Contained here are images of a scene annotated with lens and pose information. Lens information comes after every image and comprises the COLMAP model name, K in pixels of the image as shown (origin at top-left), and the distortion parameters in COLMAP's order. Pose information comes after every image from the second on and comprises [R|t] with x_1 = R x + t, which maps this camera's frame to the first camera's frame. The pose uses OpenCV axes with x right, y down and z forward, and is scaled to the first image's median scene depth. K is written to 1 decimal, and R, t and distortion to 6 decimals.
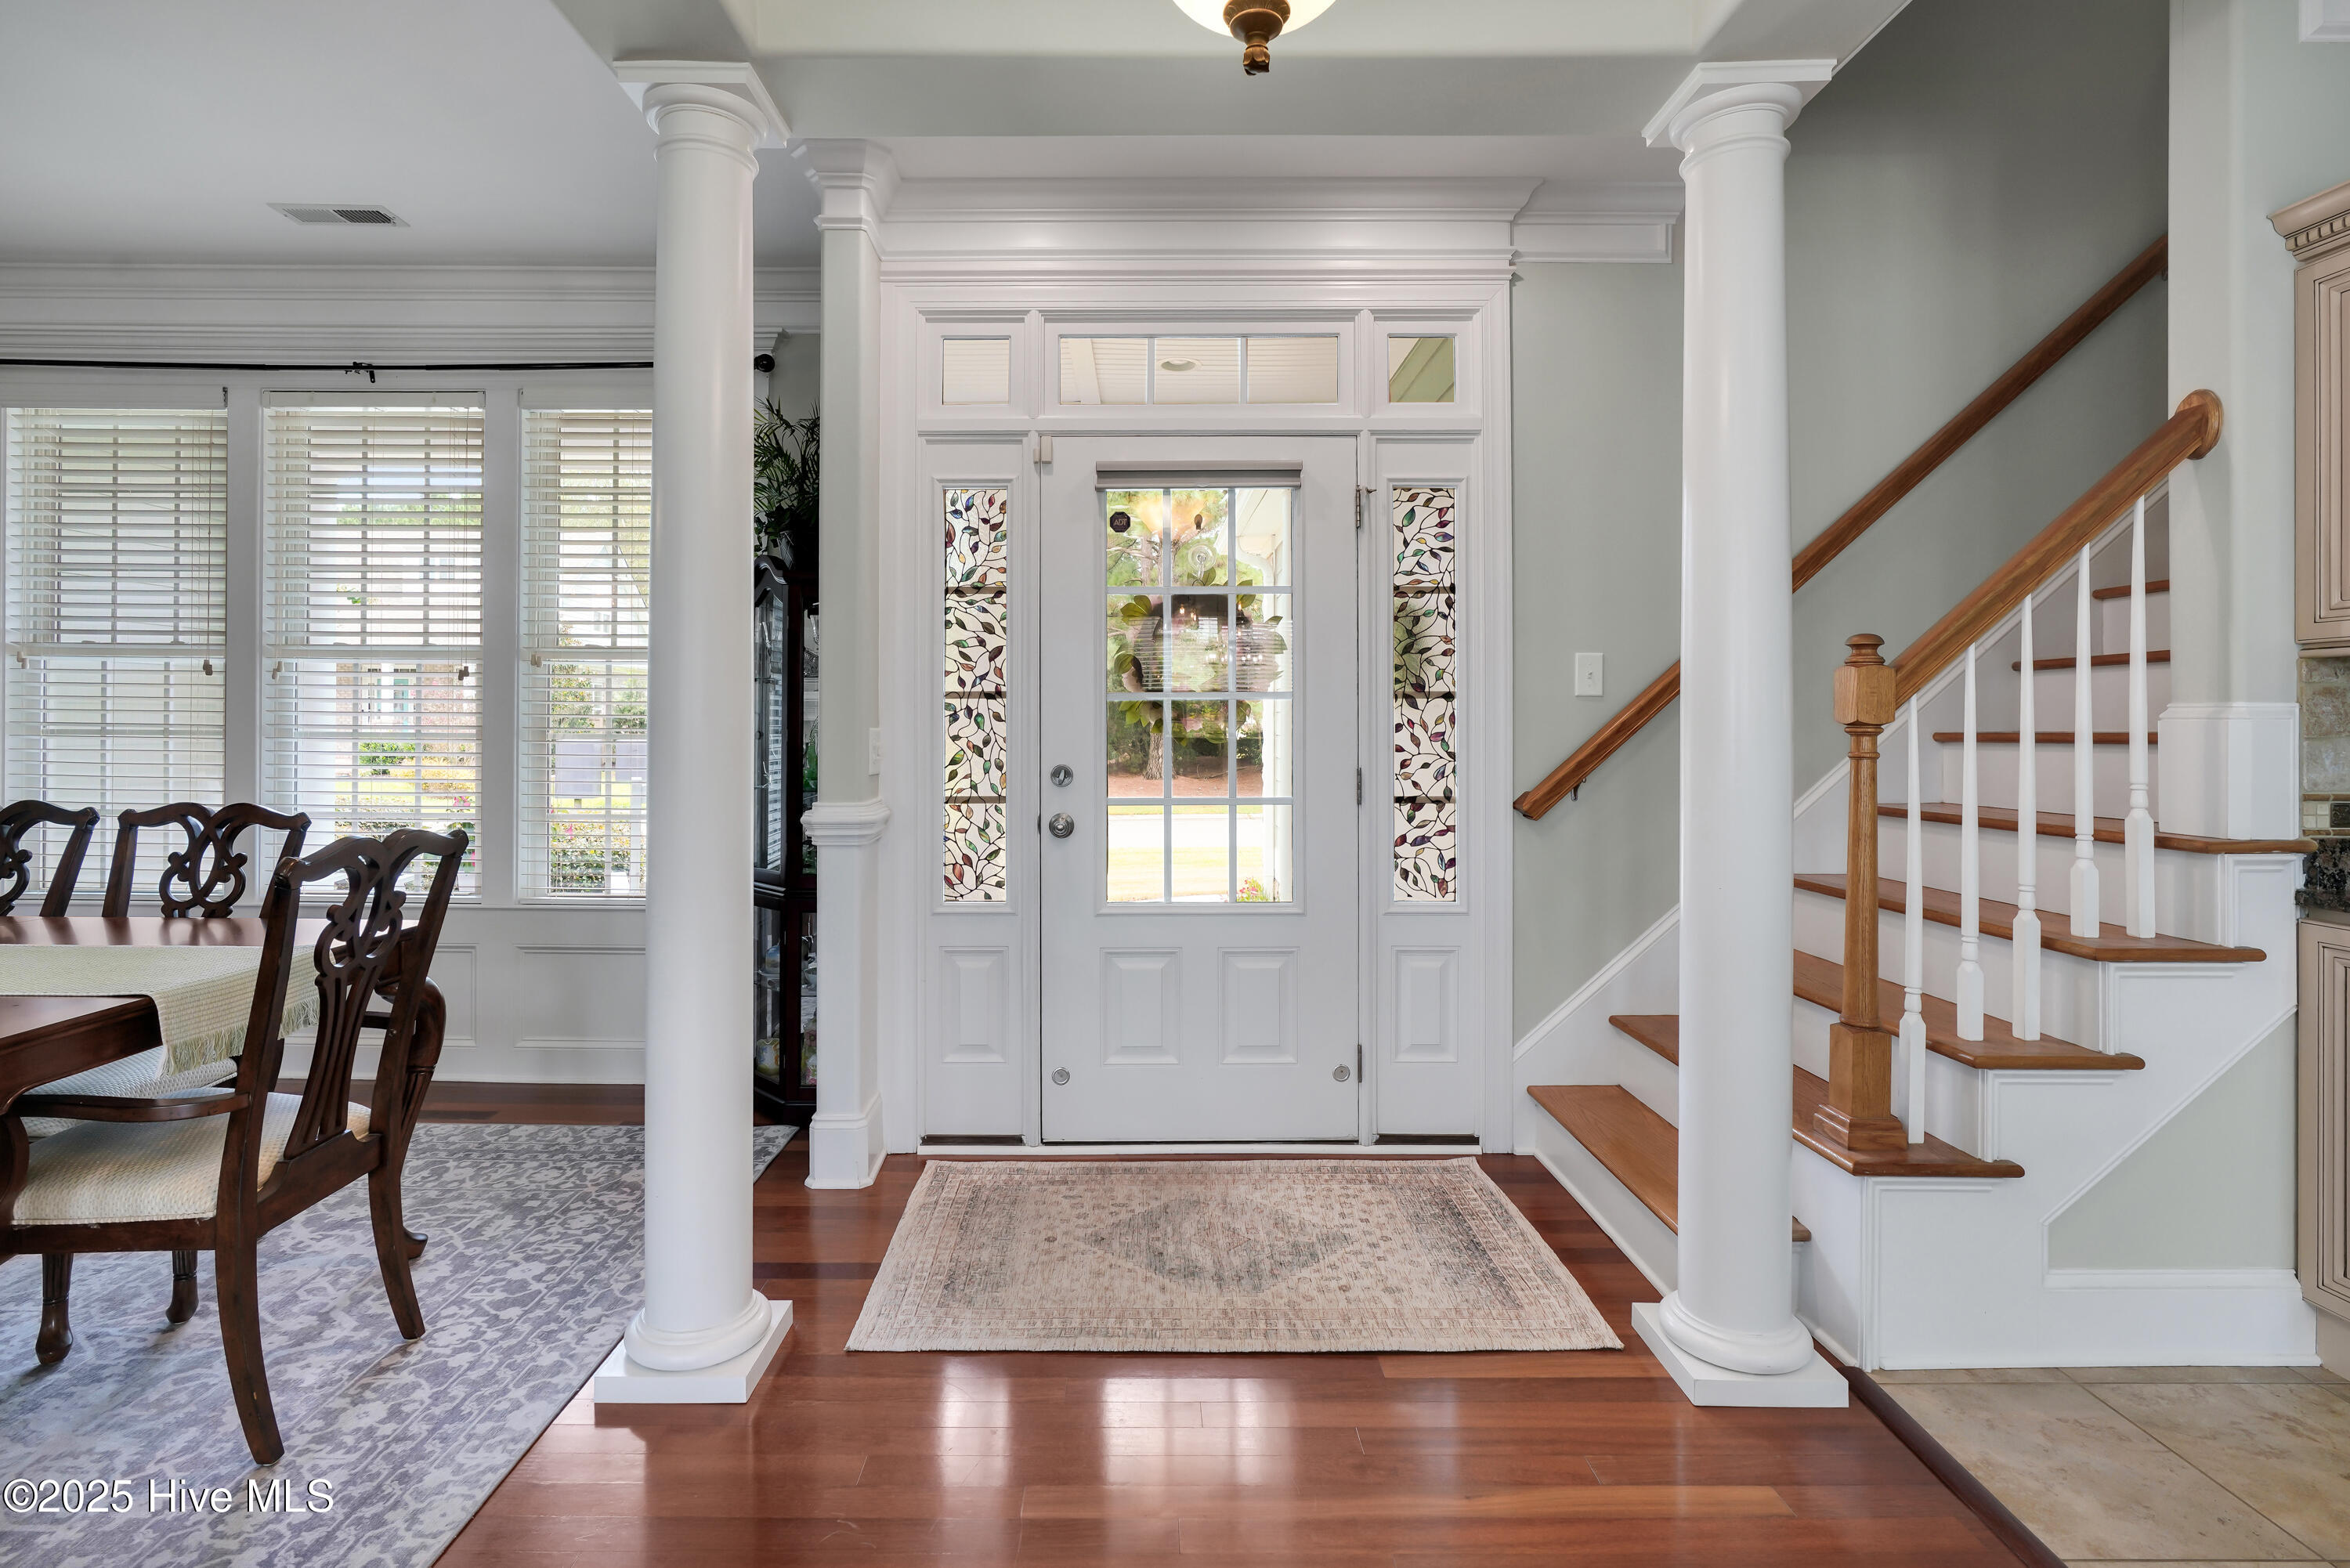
lens RADIAL K [[1134.4, 0, 1148.5], [0, 1134.4, 715.8], [0, 0, 1]] dist [-0.014136, 0.004451]
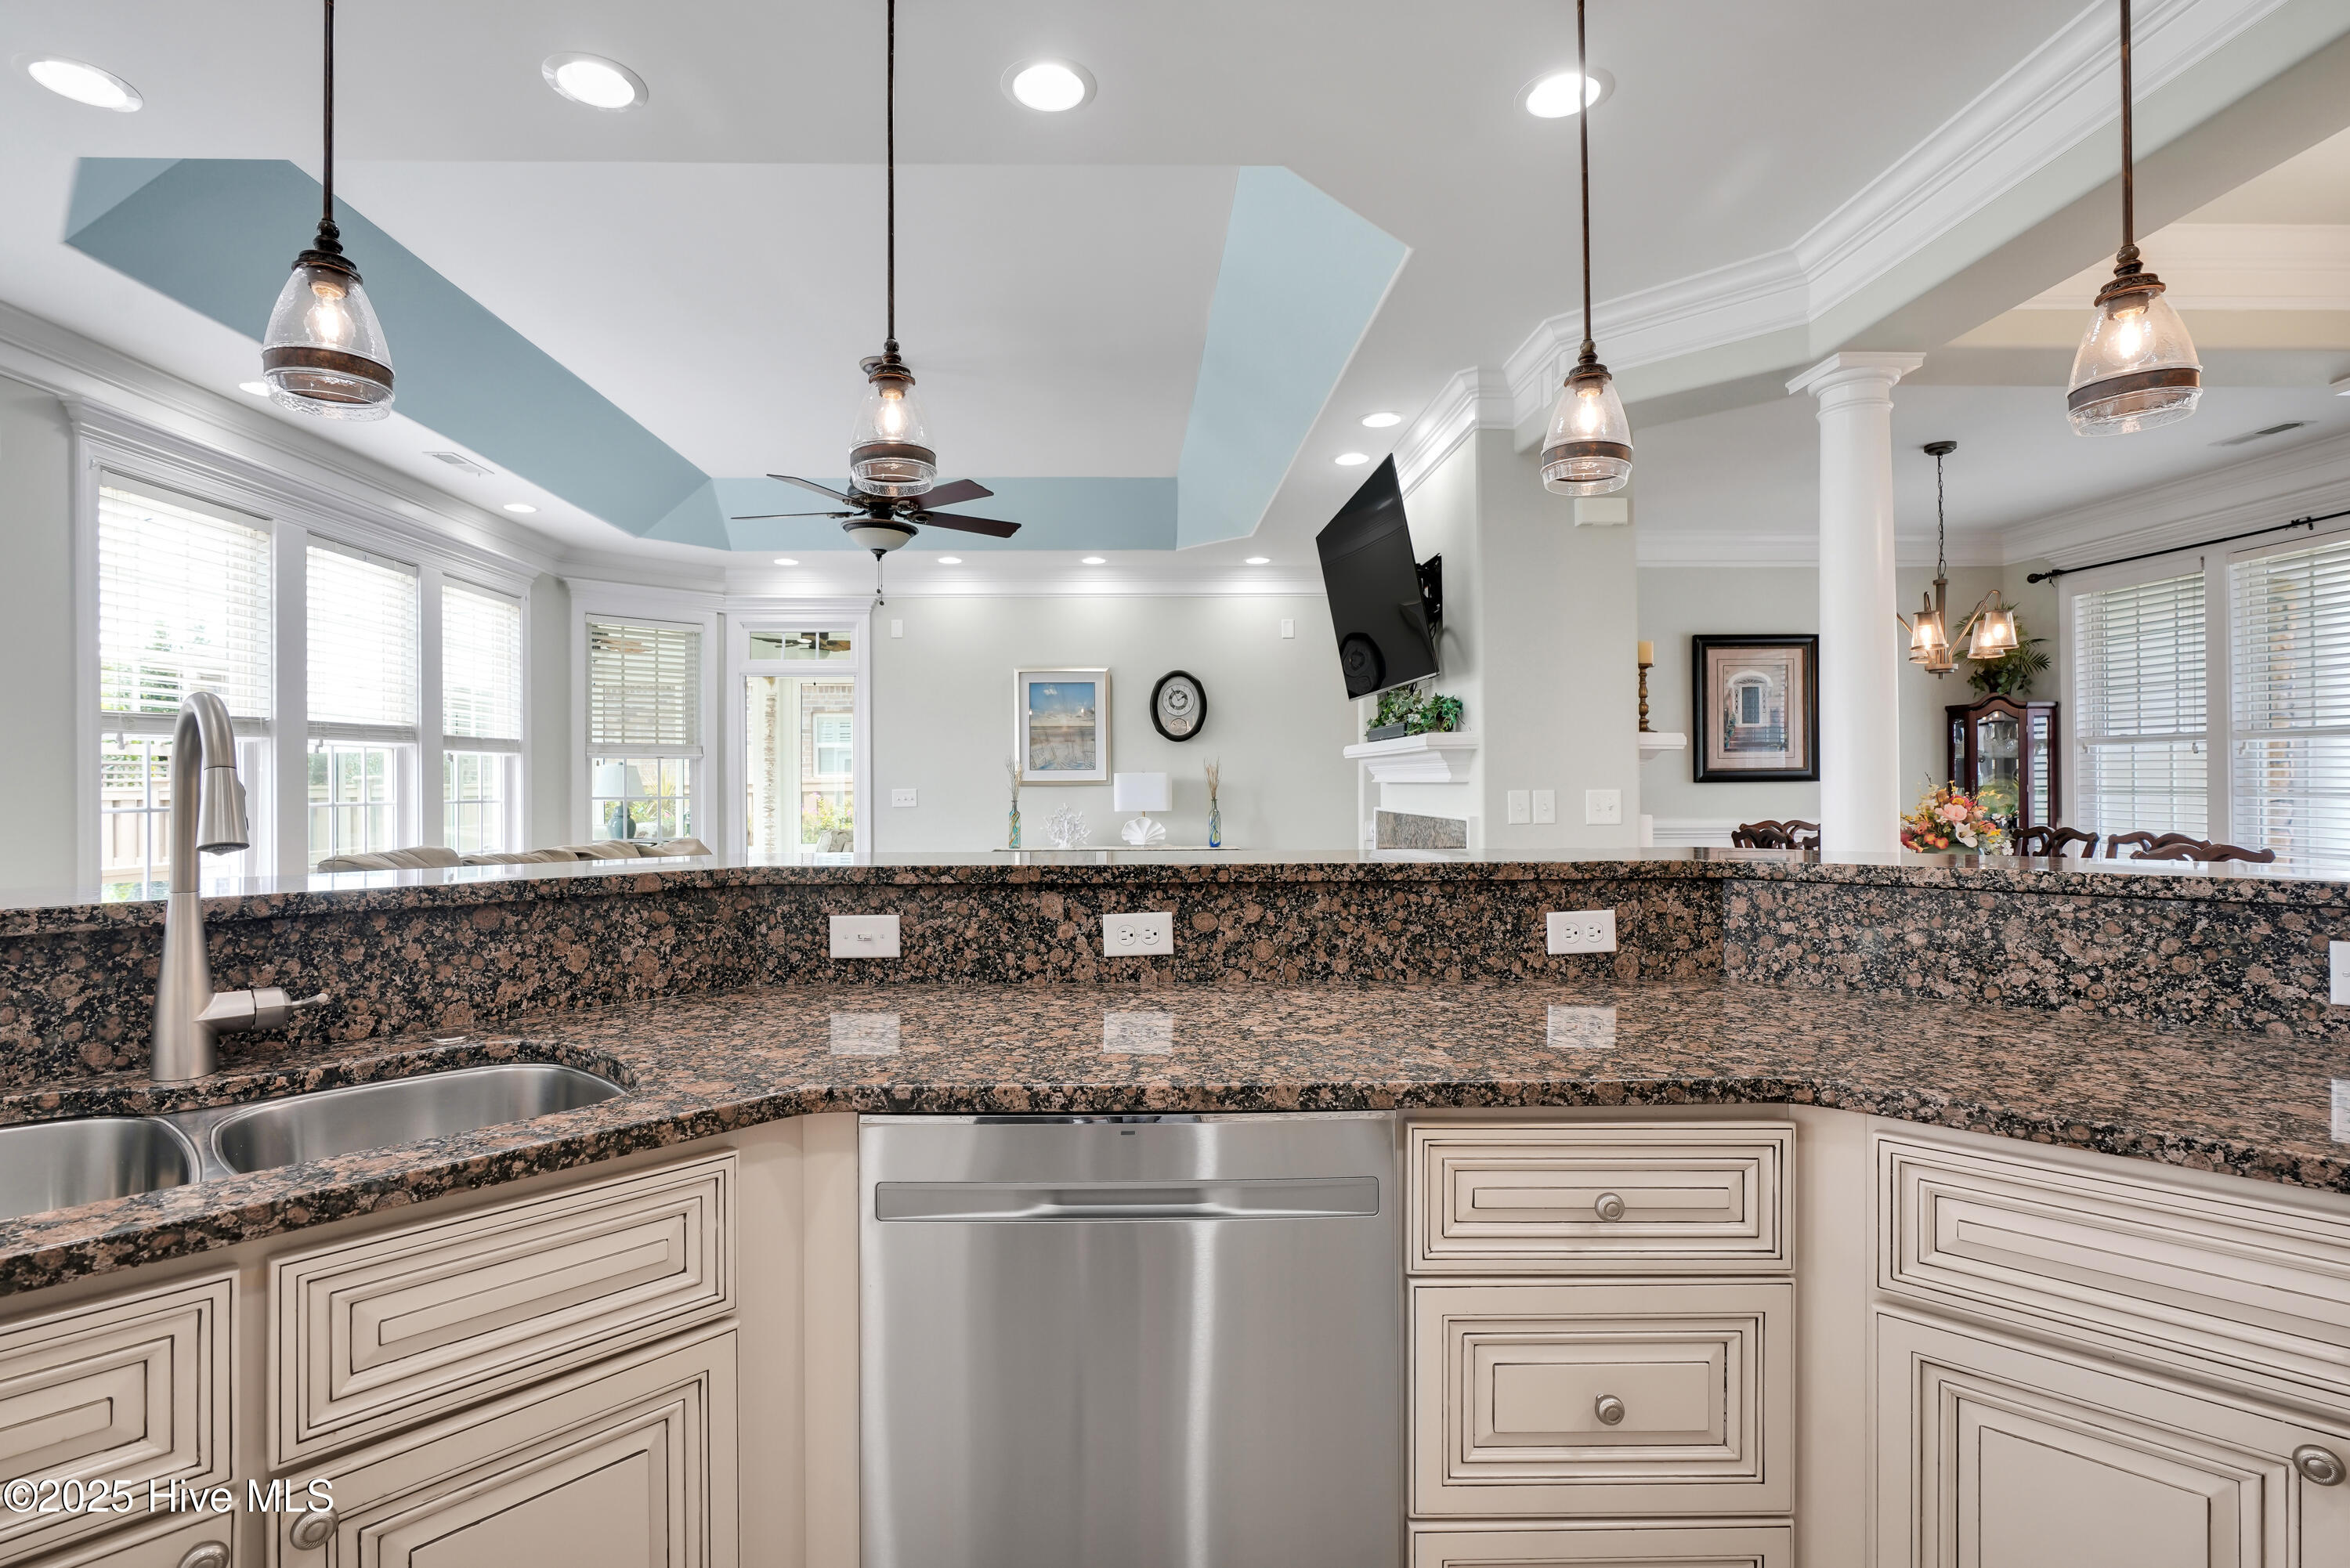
lens RADIAL K [[1117.8, 0, 1137.3], [0, 1117.8, 778.9], [0, 0, 1]] dist [-0.009366, 0.000698]
pose [[0.021187, -0.009695, -0.999729, 0.714791], [0.010350, 0.999902, -0.009477, -0.003974], [0.999722, -0.010147, 0.021285, -0.510681]]
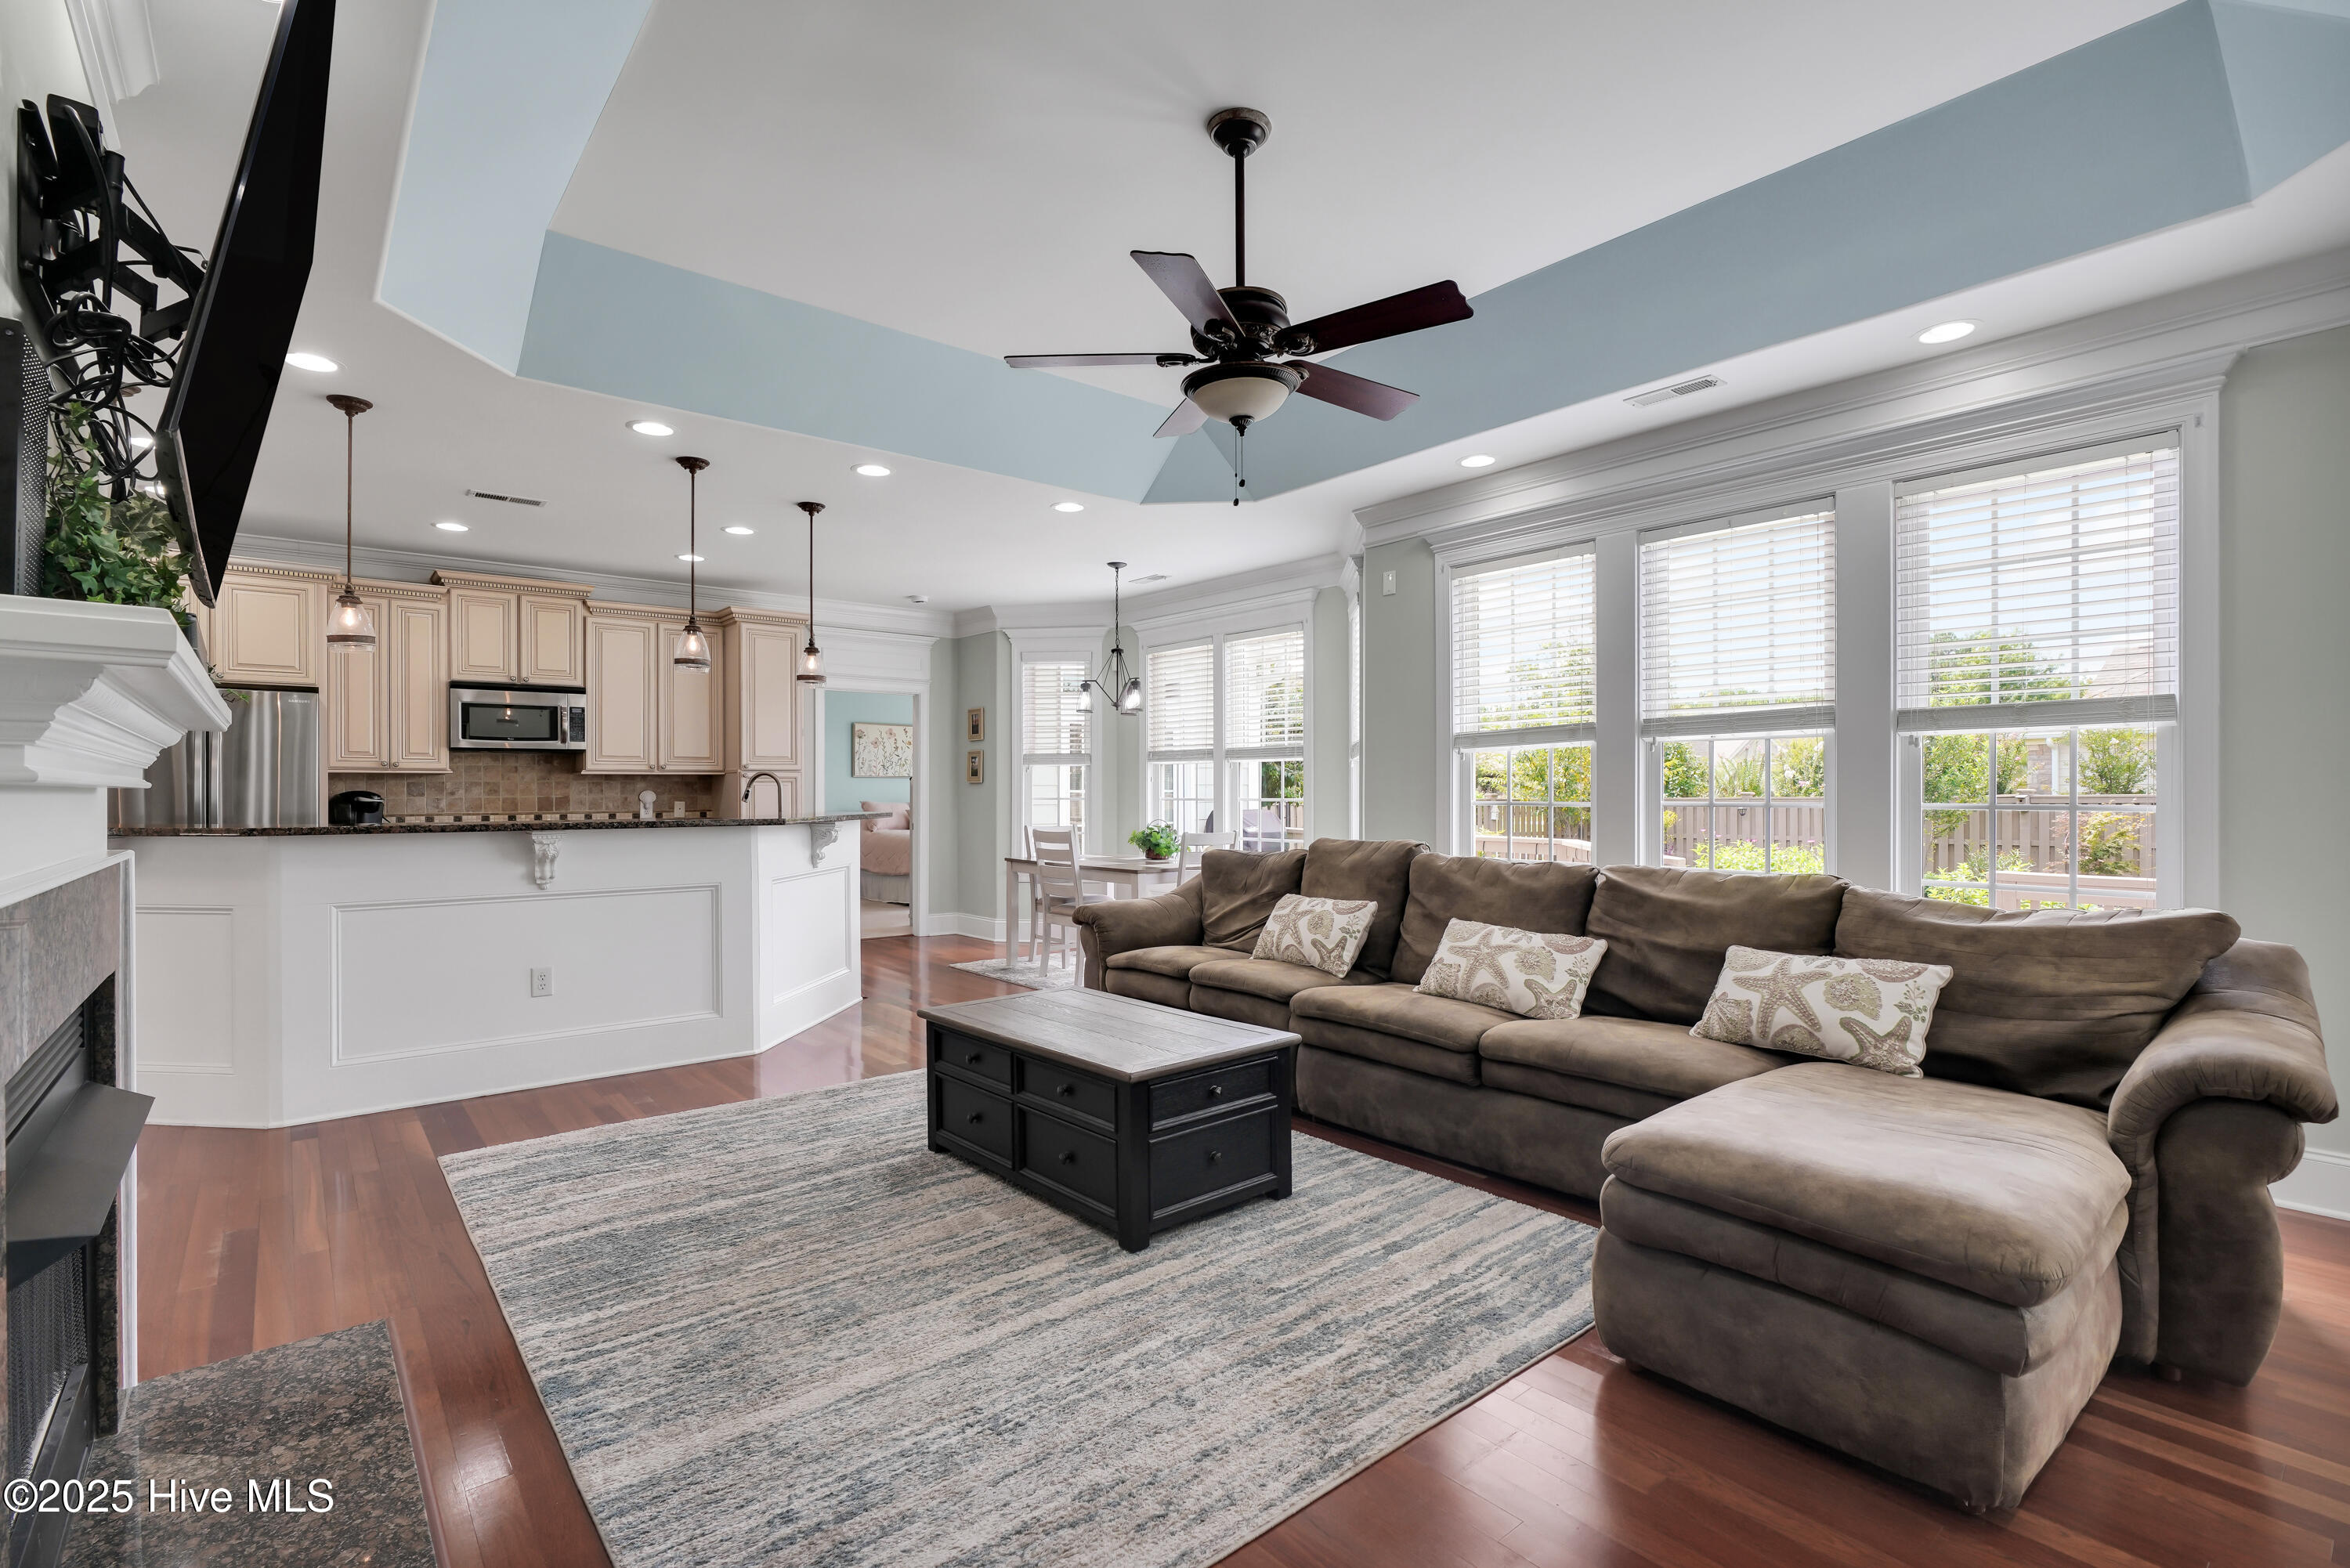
lens RADIAL K [[1072.3, 0, 1167.5], [0, 1072.3, 791.8], [0, 0, 1]] dist [-0.011277, 0.000030]
pose [[-0.641382, -0.001939, 0.767219, -1.530130], [-0.003598, 0.999993, -0.000481, -0.007334], [-0.767213, -0.003069, -0.641385, -0.169857]]
